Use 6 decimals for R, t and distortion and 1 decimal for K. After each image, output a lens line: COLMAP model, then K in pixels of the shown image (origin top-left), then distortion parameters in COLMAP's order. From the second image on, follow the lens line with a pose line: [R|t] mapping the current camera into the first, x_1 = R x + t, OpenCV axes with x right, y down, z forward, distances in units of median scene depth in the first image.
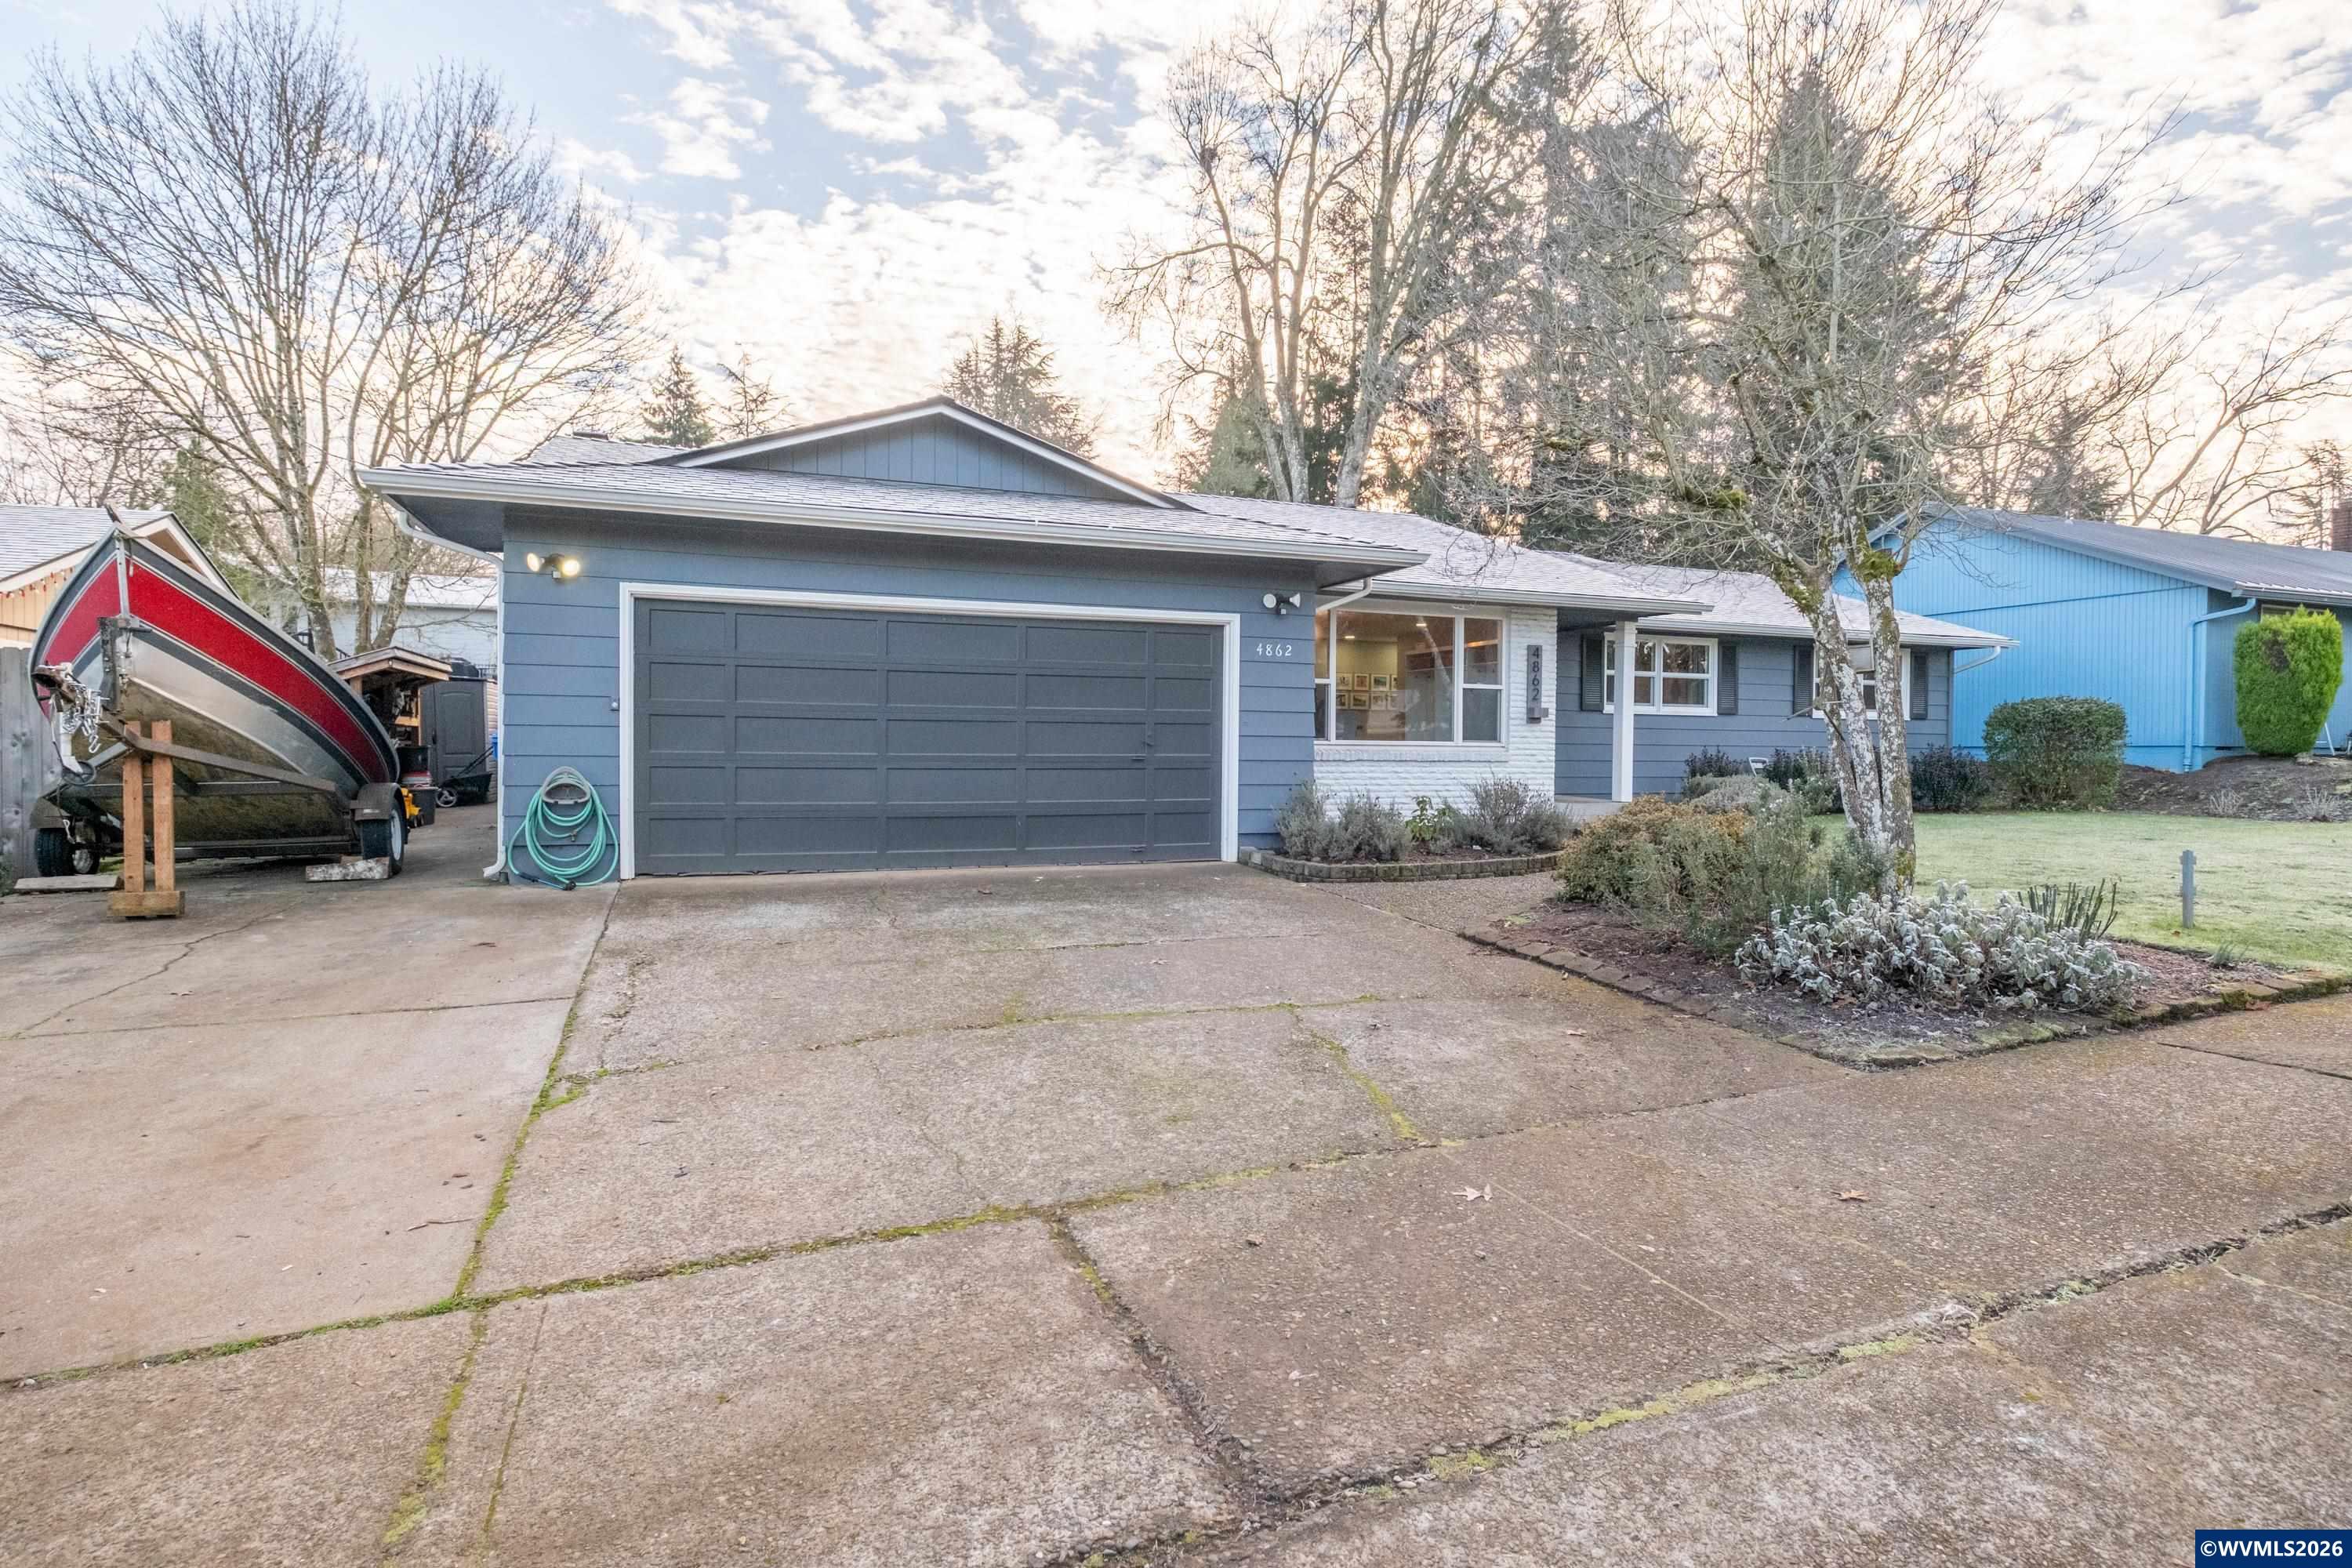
lens RADIAL K [[1298.9, 0, 1176.0], [0, 1298.9, 784.0], [0, 0, 1]] dist [-0.009557, 0.001788]
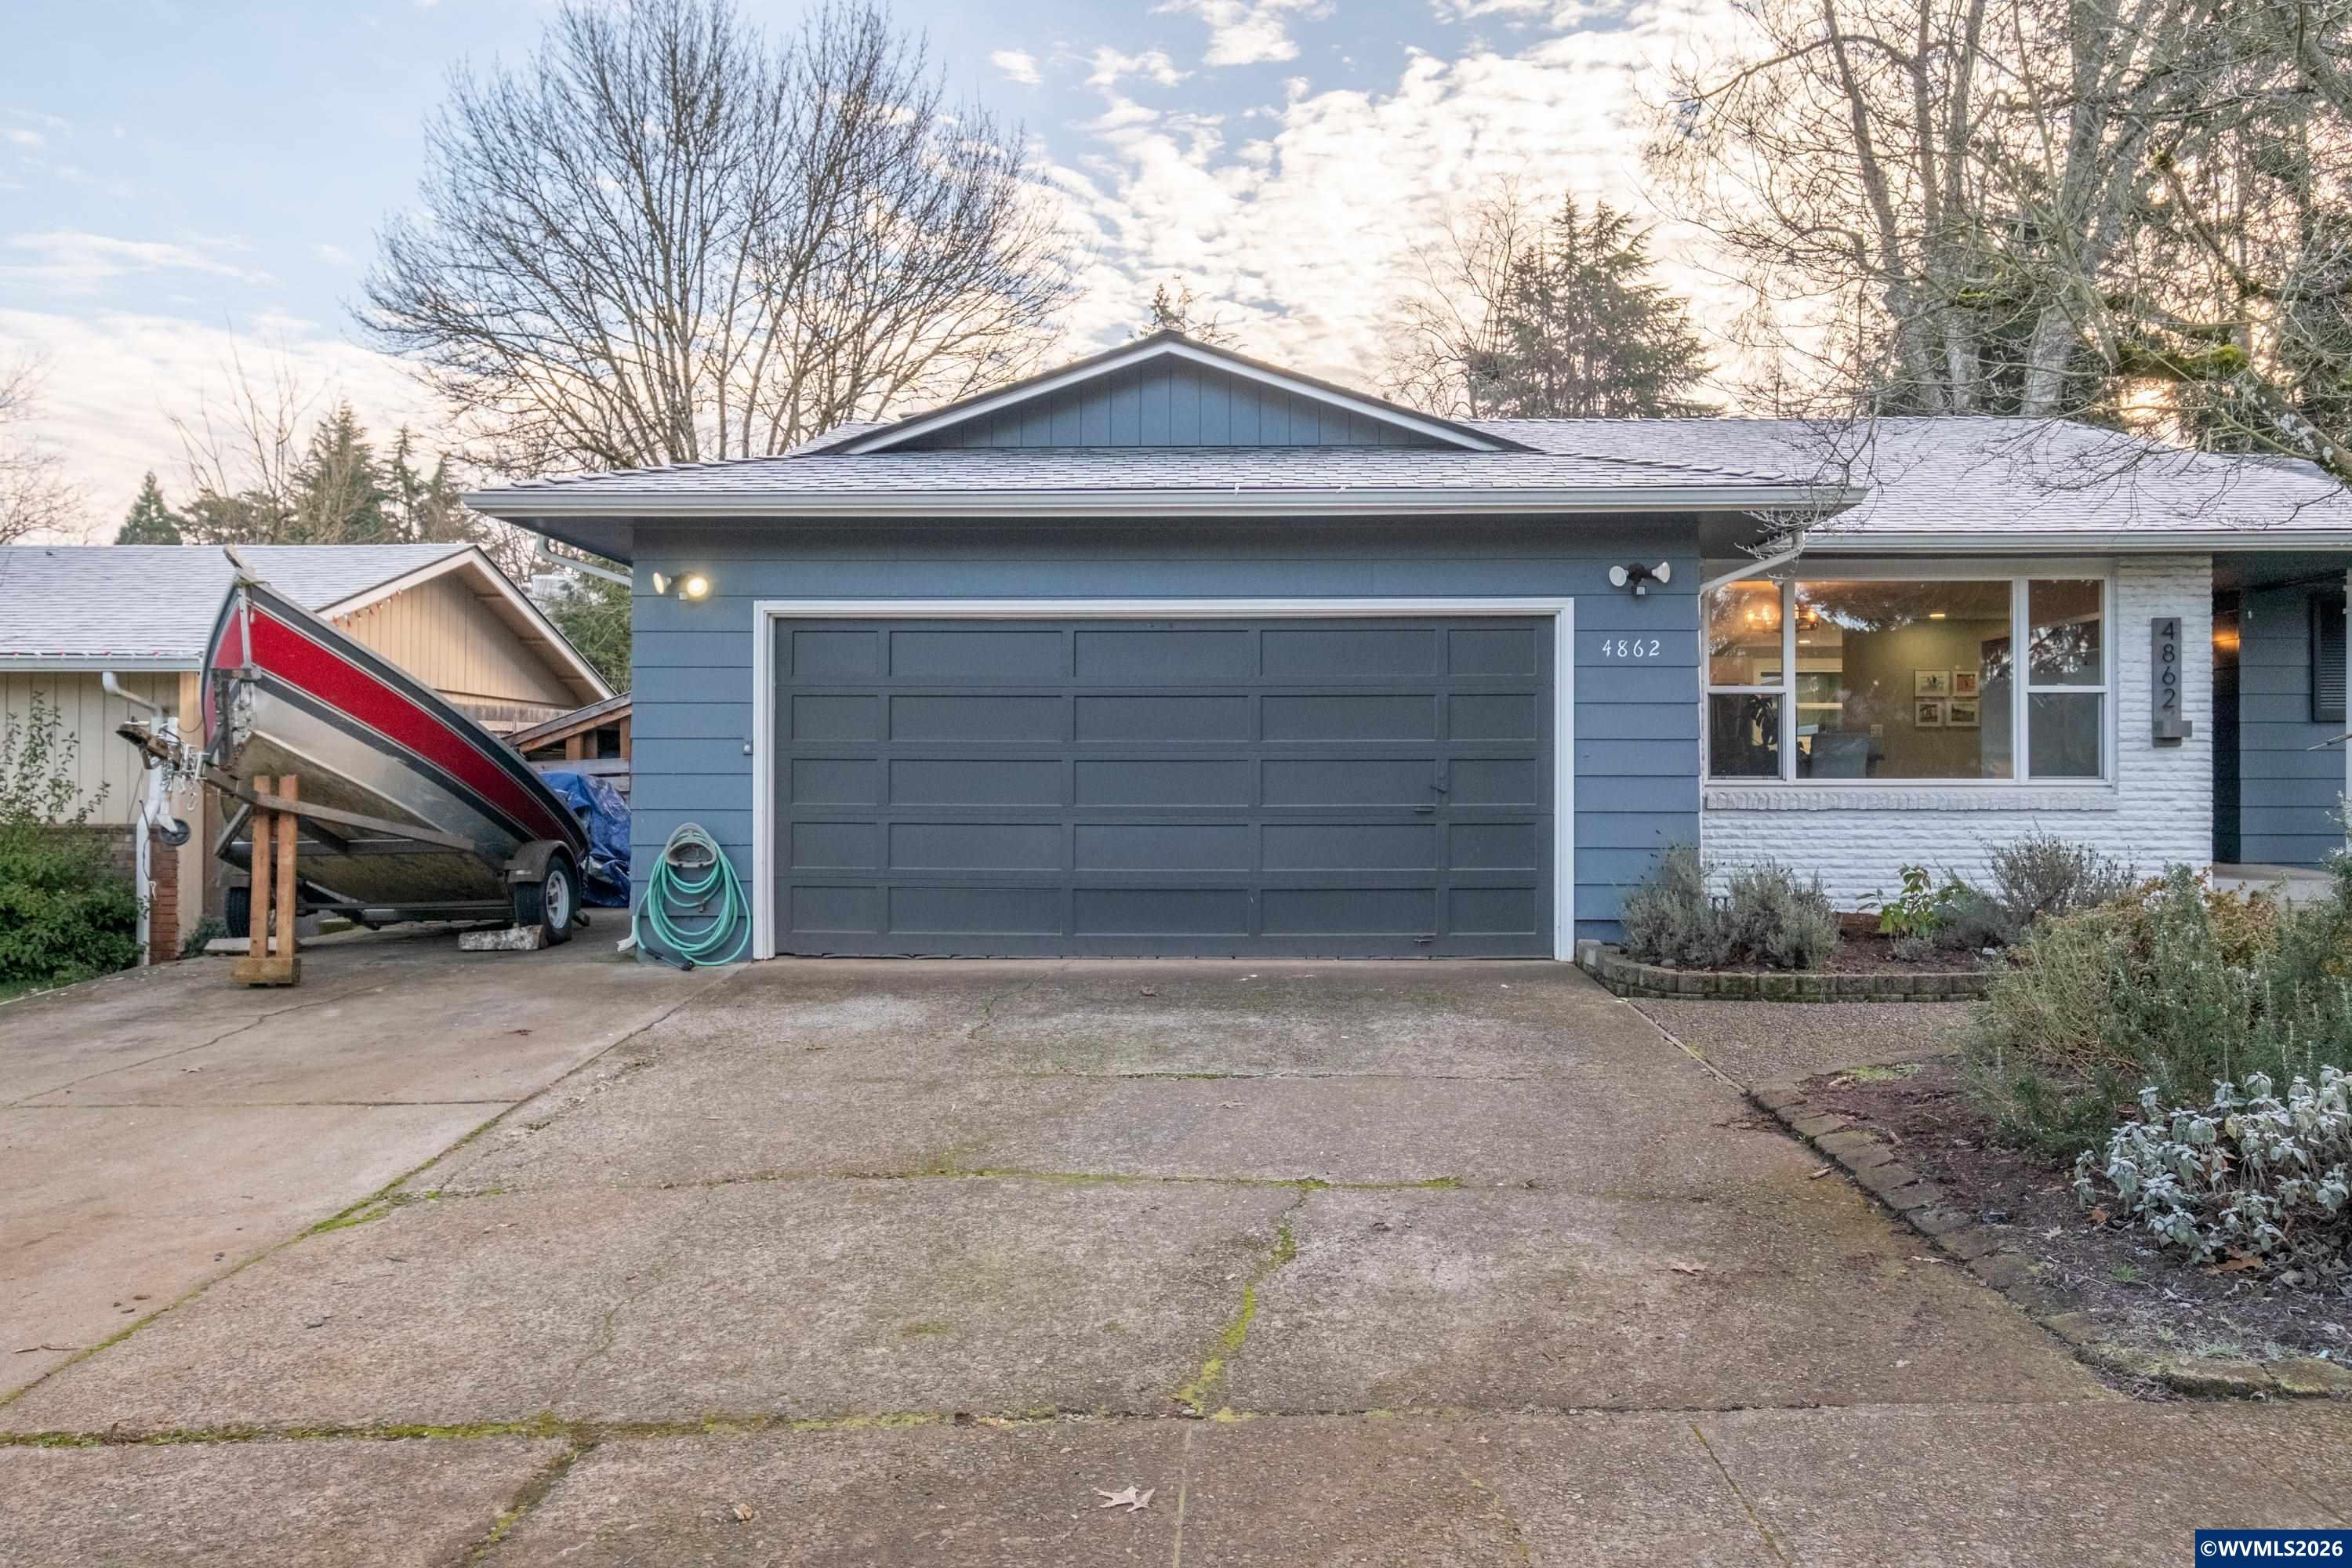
lens RADIAL K [[1763.6, 0, 1176.0], [0, 1763.6, 784.0], [0, 0, 1]] dist [0.007429, -0.000050]
pose [[0.909759, -0.007840, -0.415063, 0.292353], [-0.003113, 0.999665, -0.025704, -0.010297], [0.415125, 0.024677, 0.909429, 0.088637]]
